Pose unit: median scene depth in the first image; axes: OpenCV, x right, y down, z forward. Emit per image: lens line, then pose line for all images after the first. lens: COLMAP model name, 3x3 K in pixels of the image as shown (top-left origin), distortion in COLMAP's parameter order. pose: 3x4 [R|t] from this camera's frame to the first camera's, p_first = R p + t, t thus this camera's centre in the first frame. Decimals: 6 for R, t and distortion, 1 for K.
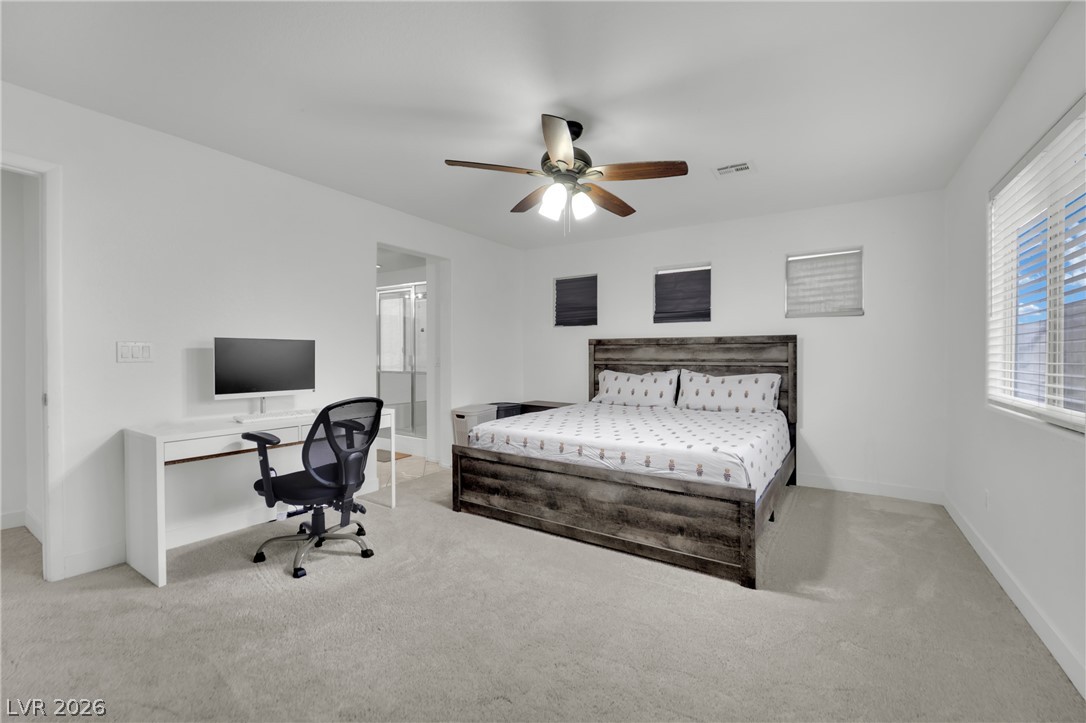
lens RADIAL K [[450.1, 0, 542.8], [0, 450.1, 368.6], [0, 0, 1]] dist [-0.018705, -0.000305]
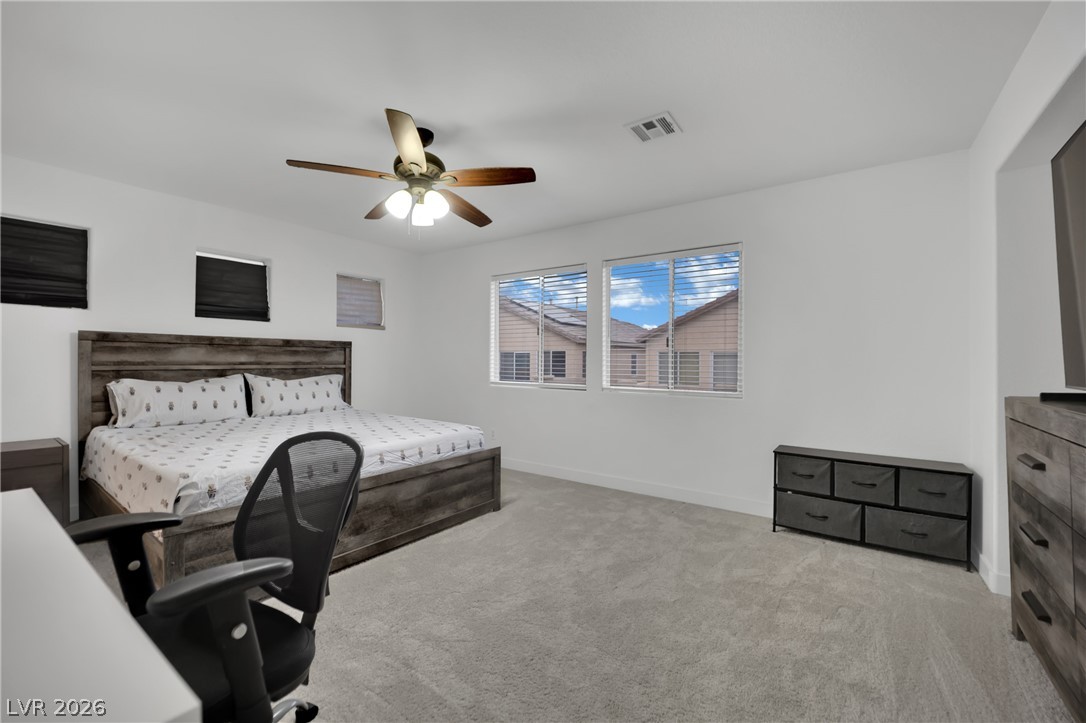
lens RADIAL K [[450.1, 0, 543.0], [0, 450.1, 355.7], [0, 0, 1]] dist [-0.018705, -0.000305]
pose [[0.044022, 0.009403, 0.998986, -0.587355], [0.019756, 0.999752, -0.010281, -0.014416], [-0.998835, 0.020188, 0.043826, 0.413805]]
